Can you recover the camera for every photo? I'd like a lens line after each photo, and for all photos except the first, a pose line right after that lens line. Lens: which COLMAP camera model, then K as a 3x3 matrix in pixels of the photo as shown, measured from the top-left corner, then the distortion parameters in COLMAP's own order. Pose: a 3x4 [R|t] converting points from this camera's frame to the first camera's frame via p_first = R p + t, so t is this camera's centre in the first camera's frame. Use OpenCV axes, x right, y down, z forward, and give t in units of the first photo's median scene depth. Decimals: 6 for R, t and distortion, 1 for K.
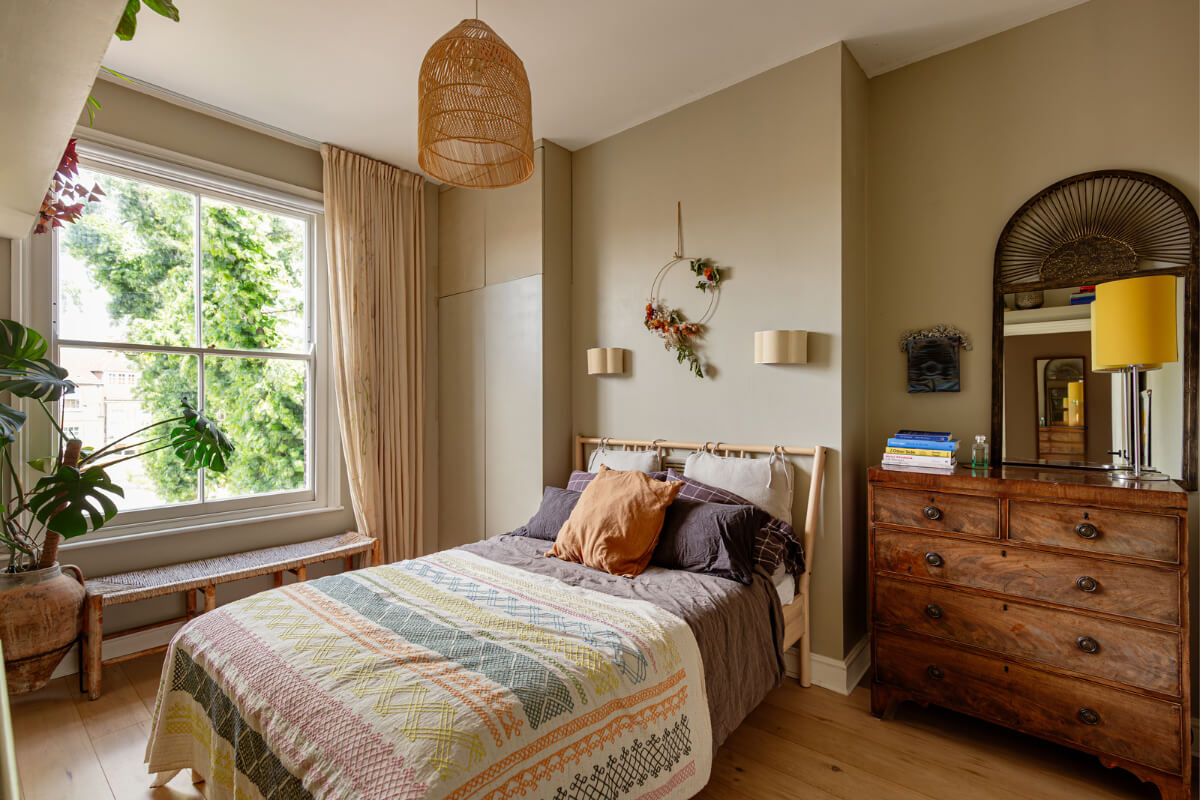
lens RADIAL K [[566.8, 0, 600.0], [0, 566.8, 400.0], [0, 0, 1]] dist [-0.000991, -0.000420]
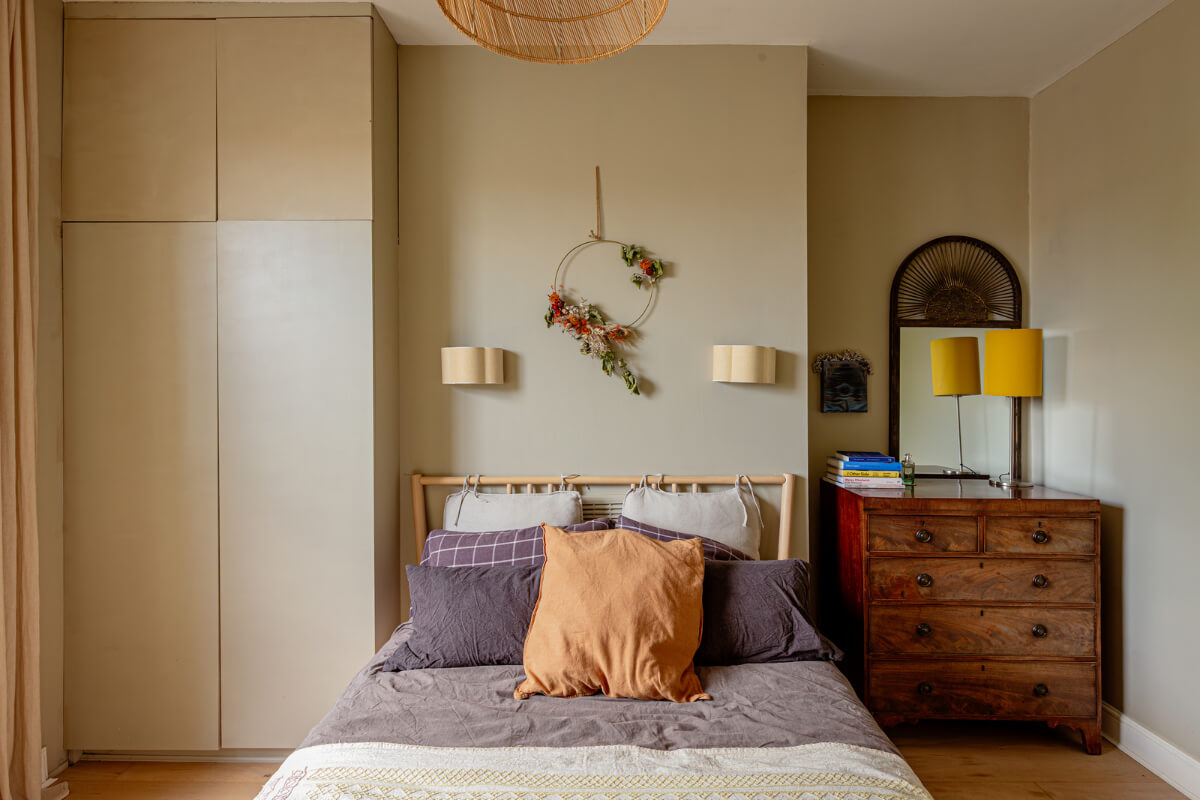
lens RADIAL K [[557.2, 0, 601.2], [0, 557.2, 385.0], [0, 0, 1]] dist [-0.000336, 0.000185]
pose [[0.745105, 0.006437, 0.666916, -0.491036], [-0.006606, 0.999976, -0.002271, -0.065321], [-0.666914, -0.002713, 0.745129, 0.574843]]
